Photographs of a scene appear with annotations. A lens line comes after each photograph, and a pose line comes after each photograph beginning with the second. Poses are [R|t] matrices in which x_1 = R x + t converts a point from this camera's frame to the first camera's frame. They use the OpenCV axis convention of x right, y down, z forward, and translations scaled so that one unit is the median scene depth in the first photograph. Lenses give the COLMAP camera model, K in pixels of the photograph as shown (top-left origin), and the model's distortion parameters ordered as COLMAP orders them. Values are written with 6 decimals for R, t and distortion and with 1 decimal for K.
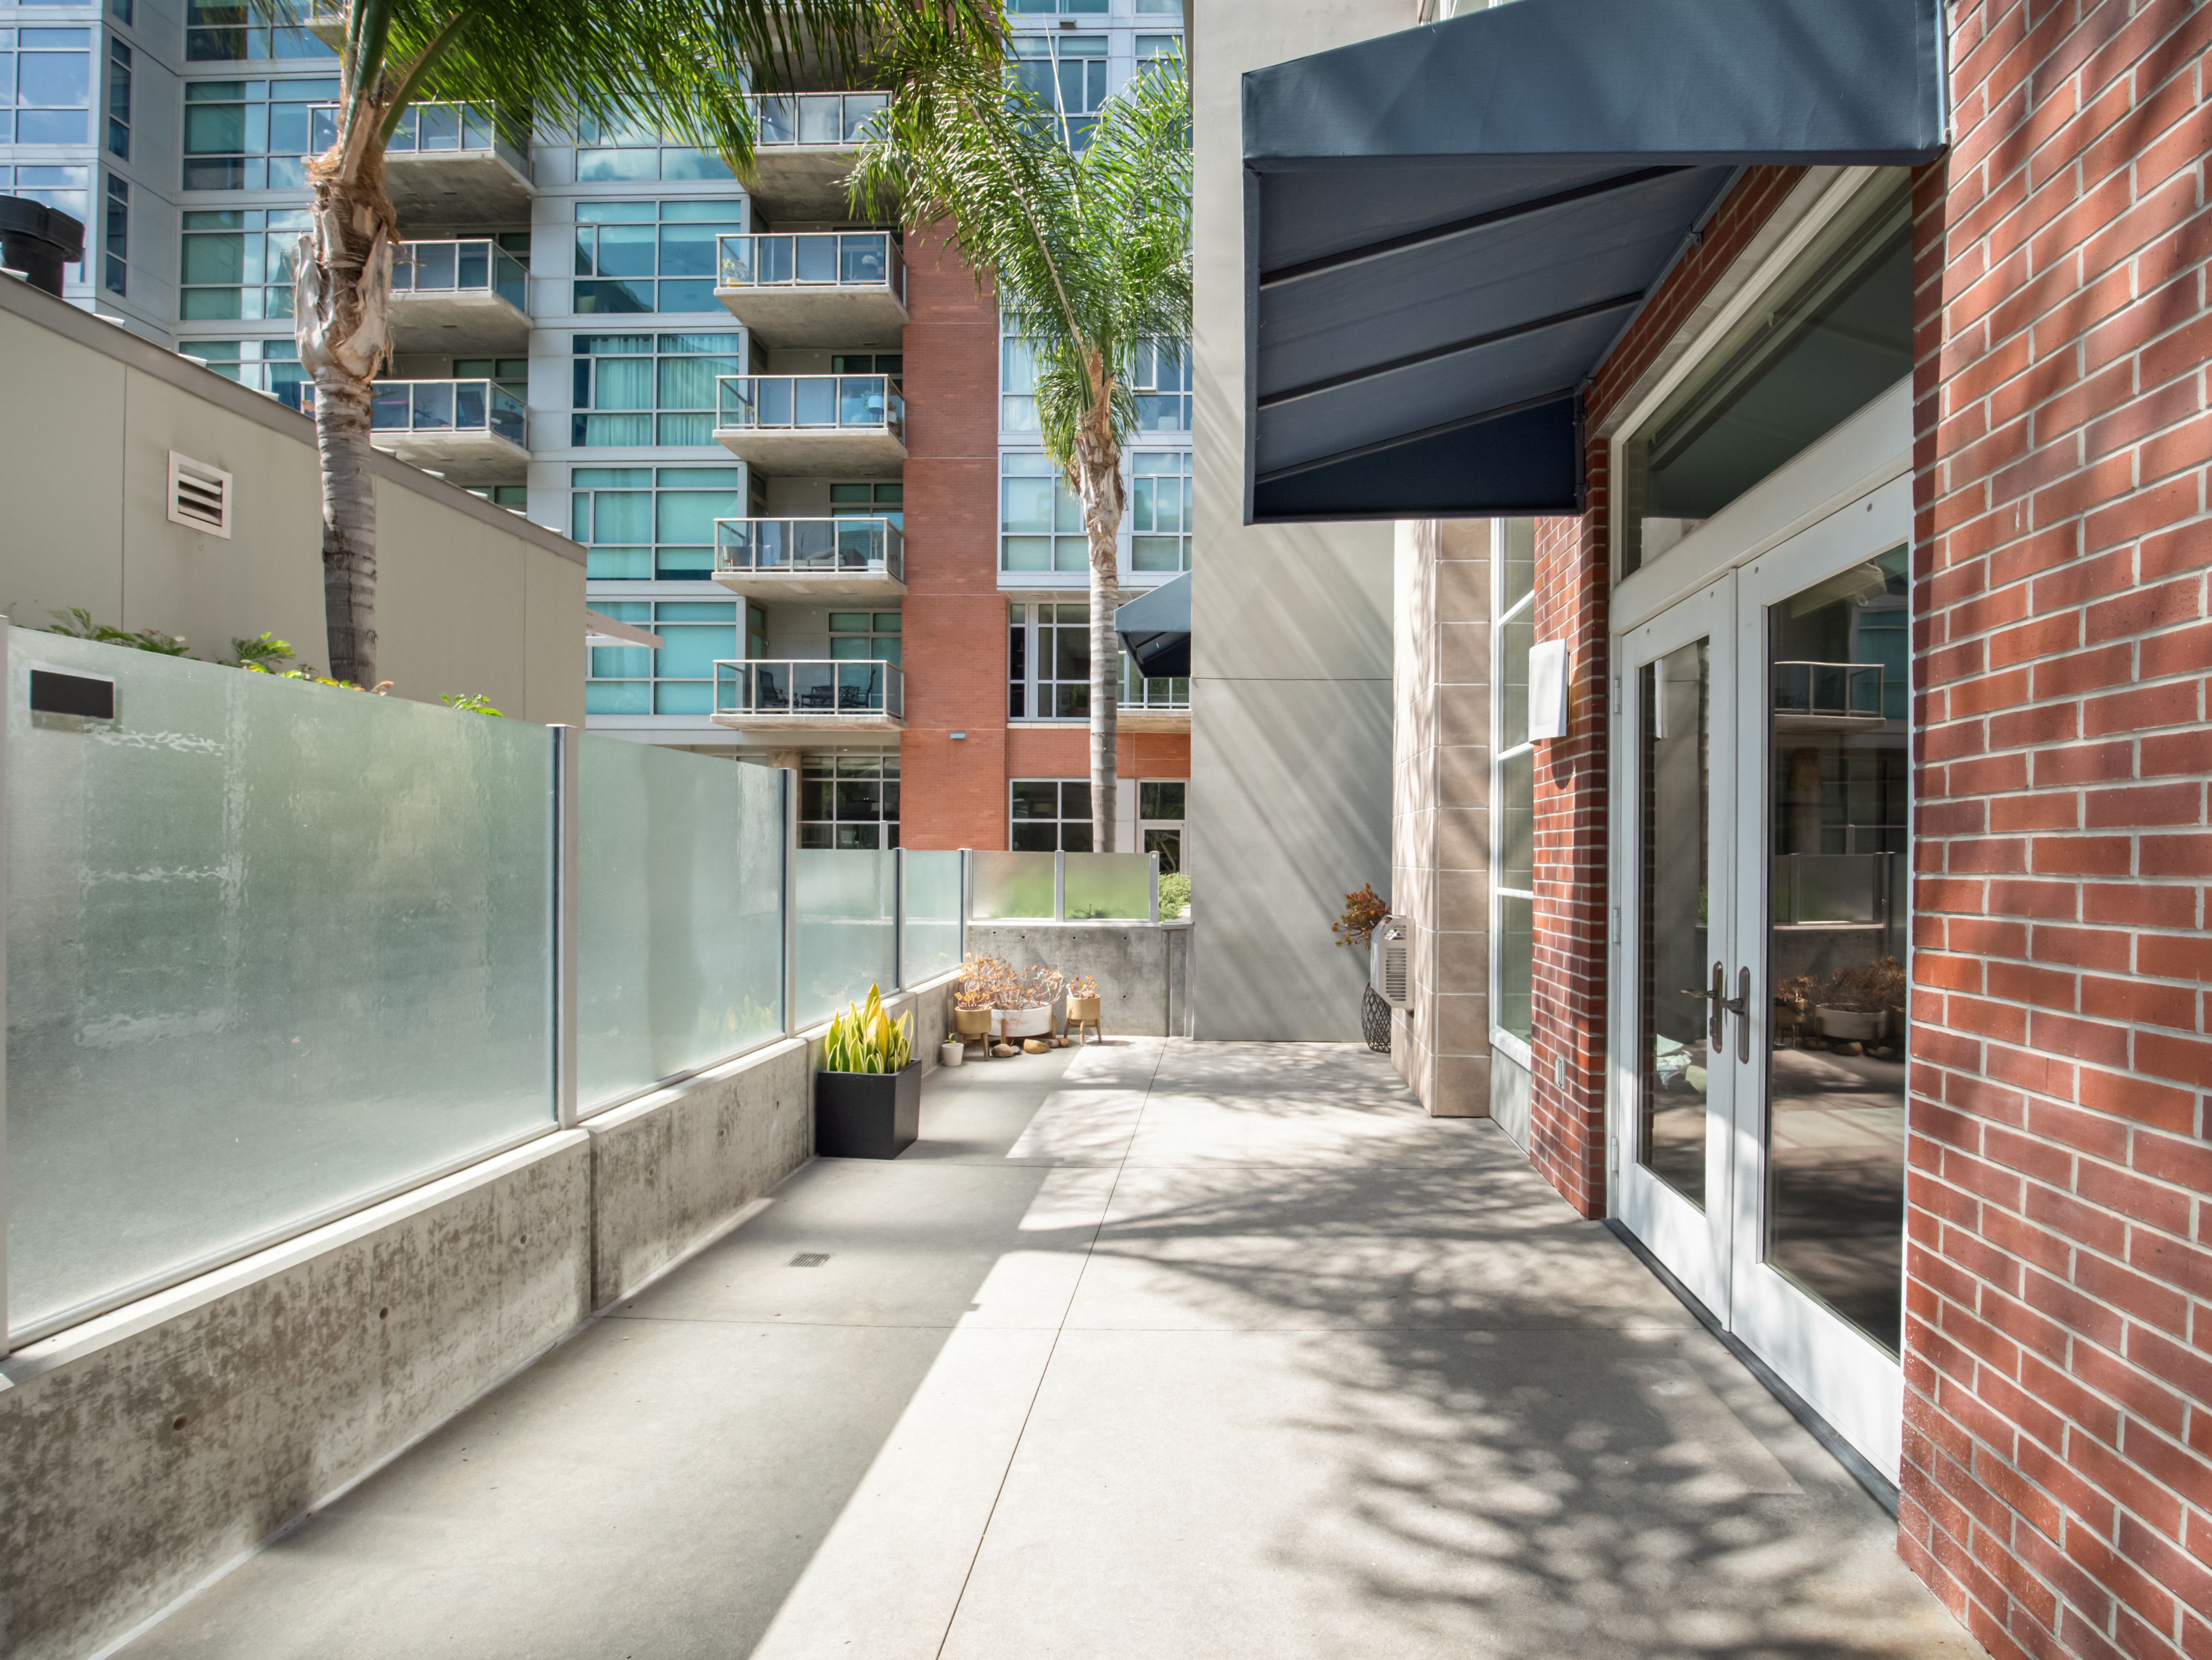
lens RADIAL K [[1101.2, 0, 1106.0], [0, 1101.2, 830.0], [0, 0, 1]] dist [0.000510, 0.000200]
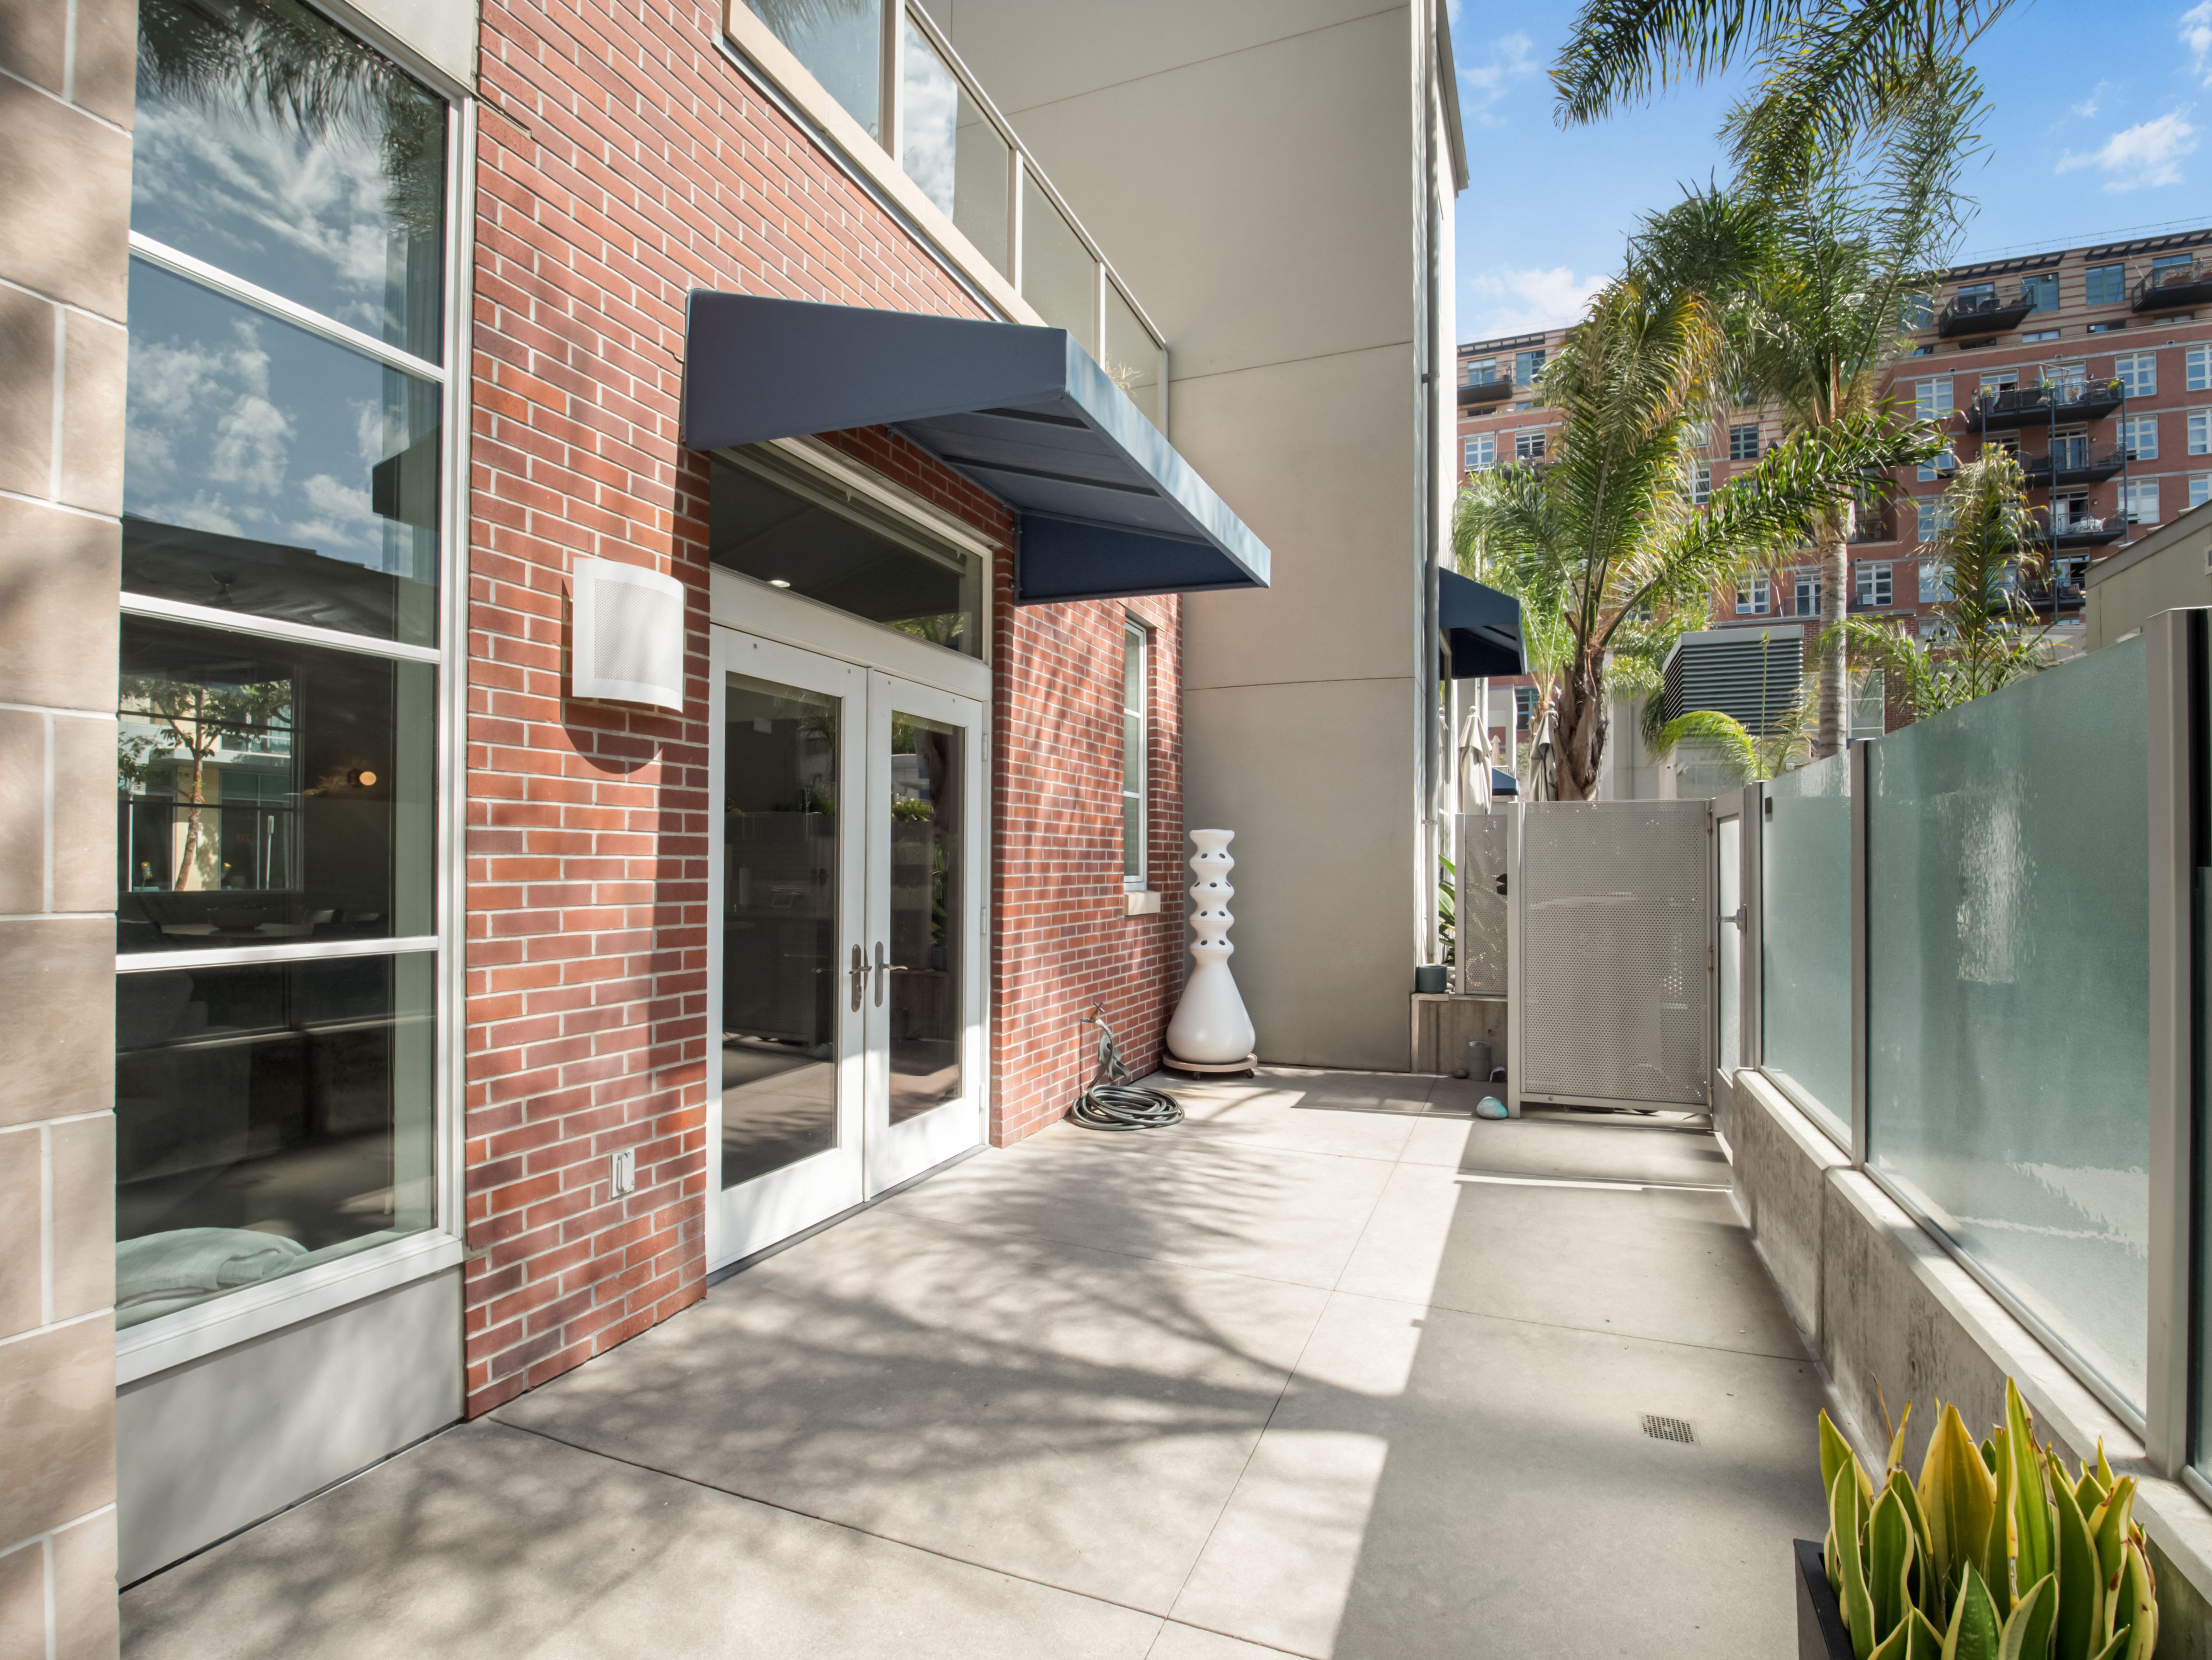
lens RADIAL K [[1101.2, 0, 1106.0], [0, 1101.2, 830.0], [0, 0, 1]] dist [0.000510, 0.000200]
pose [[-0.965690, -0.003224, 0.259678, -0.105021], [-0.009101, 0.999729, -0.021432, -0.000633], [-0.259539, -0.023060, -0.965457, 2.069659]]
